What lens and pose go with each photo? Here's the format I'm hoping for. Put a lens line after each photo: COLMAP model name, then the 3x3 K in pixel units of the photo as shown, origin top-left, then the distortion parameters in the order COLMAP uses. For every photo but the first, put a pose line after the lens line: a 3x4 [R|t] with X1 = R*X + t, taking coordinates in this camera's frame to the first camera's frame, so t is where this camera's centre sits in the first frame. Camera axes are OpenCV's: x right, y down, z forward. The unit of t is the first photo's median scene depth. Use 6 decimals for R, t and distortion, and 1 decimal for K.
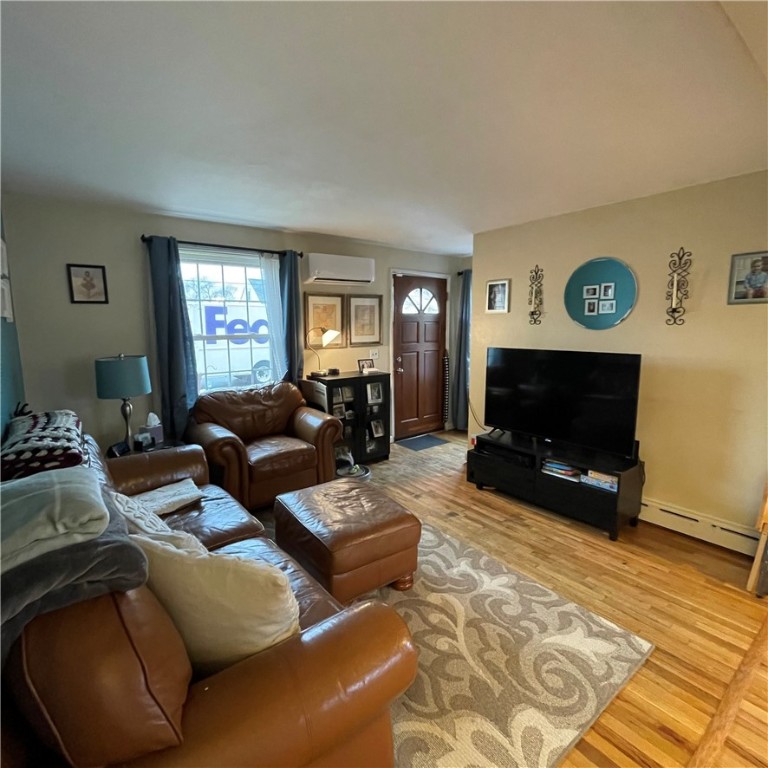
lens RADIAL K [[413.0, 0, 383.7], [0, 413.0, 384.5], [0, 0, 1]] dist [-0.001851, -0.000587]
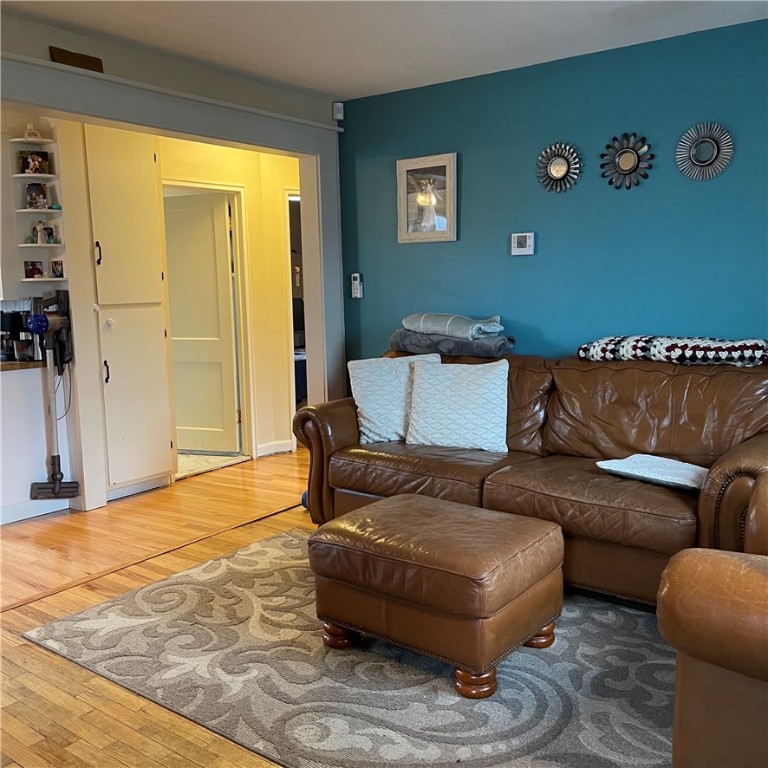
lens RADIAL K [[762.3, 0, 384.4], [0, 762.3, 384.6], [0, 0, 1]] dist [0.013563, 0.000000]
pose [[-0.964048, 0.051211, -0.260746, 0.302487], [-0.016300, 0.968009, 0.250387, -0.224953], [0.265227, 0.245635, -0.932372, 2.286210]]
